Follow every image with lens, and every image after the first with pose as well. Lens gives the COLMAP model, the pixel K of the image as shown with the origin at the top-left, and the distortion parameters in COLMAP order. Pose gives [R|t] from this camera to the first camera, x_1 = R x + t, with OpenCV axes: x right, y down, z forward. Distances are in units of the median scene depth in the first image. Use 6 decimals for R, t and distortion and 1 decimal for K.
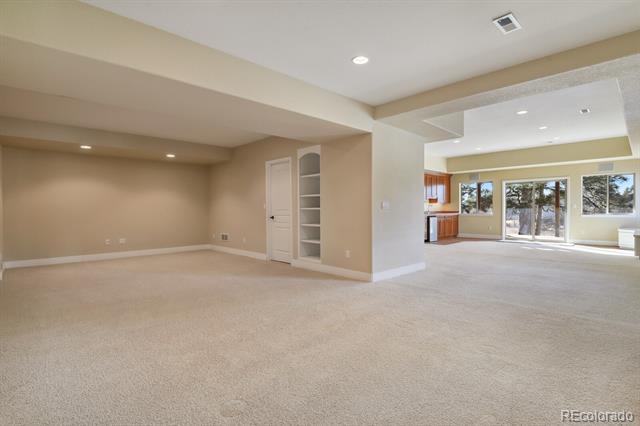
lens RADIAL K [[311.7, 0, 323.0], [0, 311.7, 211.8], [0, 0, 1]] dist [0.003105, -0.003688]
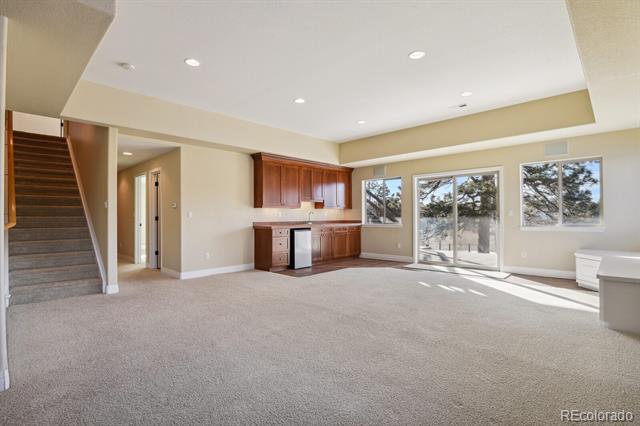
lens RADIAL K [[311.7, 0, 318.7], [0, 311.7, 213.8], [0, 0, 1]] dist [0.003105, -0.003688]
pose [[0.999377, -0.002291, 0.035220, 0.345407], [0.003007, 0.999790, -0.020286, -0.003523], [-0.035166, 0.020379, 0.999174, 0.334808]]
